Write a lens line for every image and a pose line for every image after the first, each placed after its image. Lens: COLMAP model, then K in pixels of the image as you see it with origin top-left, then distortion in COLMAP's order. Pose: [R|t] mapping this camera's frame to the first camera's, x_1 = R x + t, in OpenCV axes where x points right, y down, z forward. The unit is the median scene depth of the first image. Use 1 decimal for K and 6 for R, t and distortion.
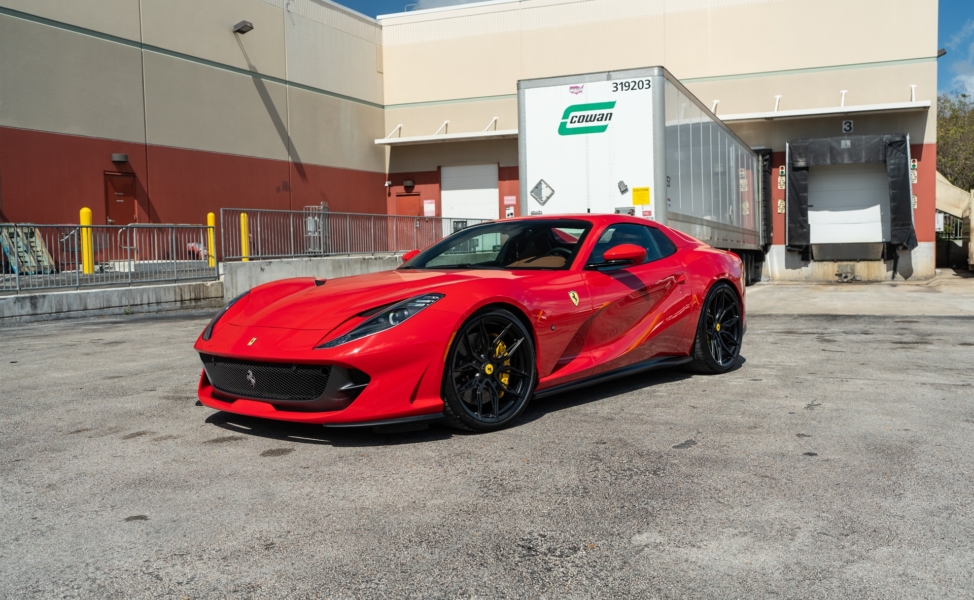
lens RADIAL K [[1013.3, 0, 487.5], [0, 1013.3, 297.9], [0, 0, 1]] dist [0.015863, 0.000000]
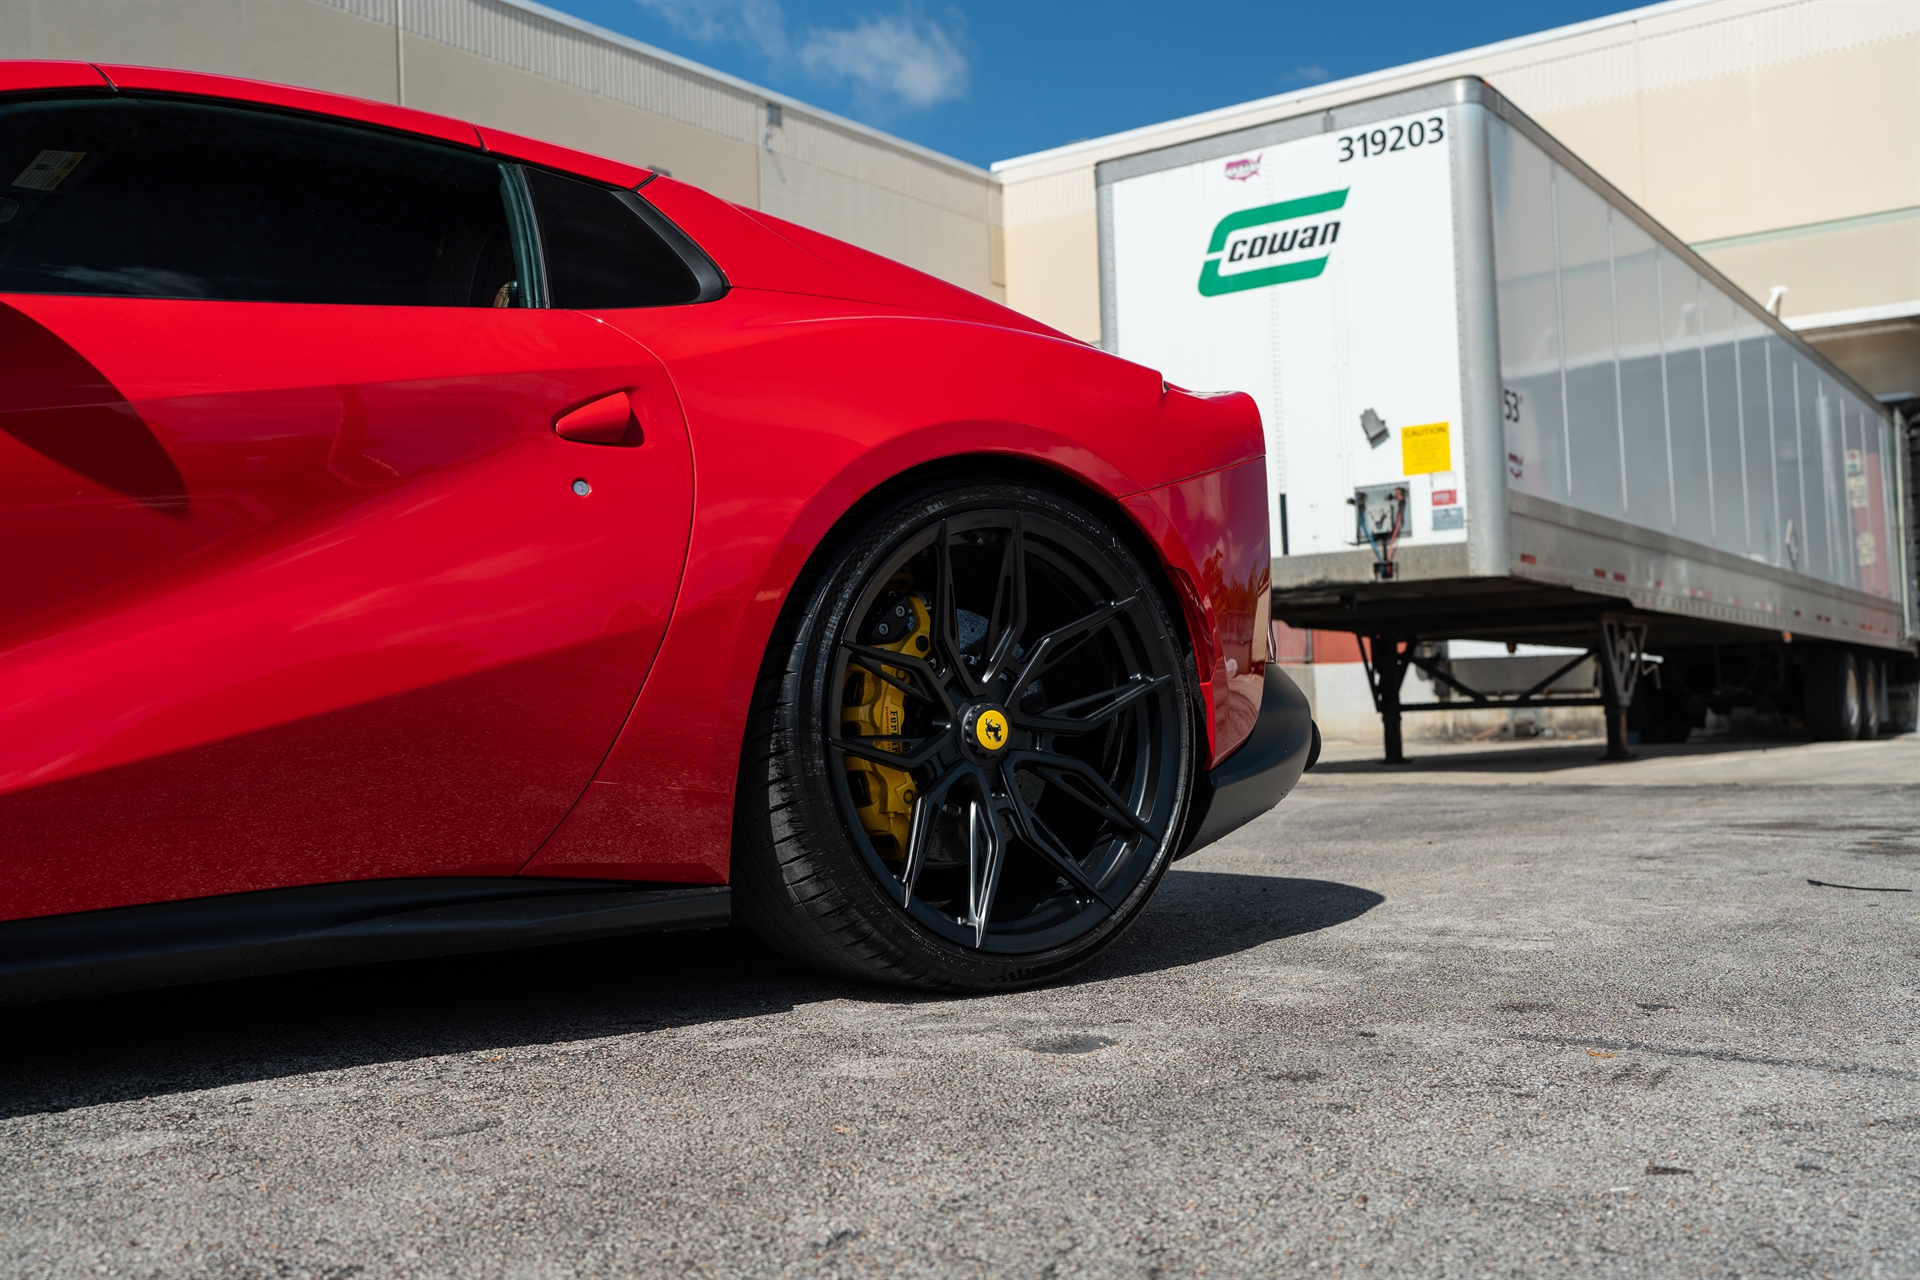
lens RADIAL K [[1860.8, 0, 955.9], [0, 1860.8, 645.1], [0, 0, 1]] dist [-0.010702, 0.000000]
pose [[0.965865, -0.014842, -0.258619, 0.157889], [-0.007710, 0.996268, -0.085967, 0.021860], [0.258930, 0.085026, 0.962147, 0.349902]]
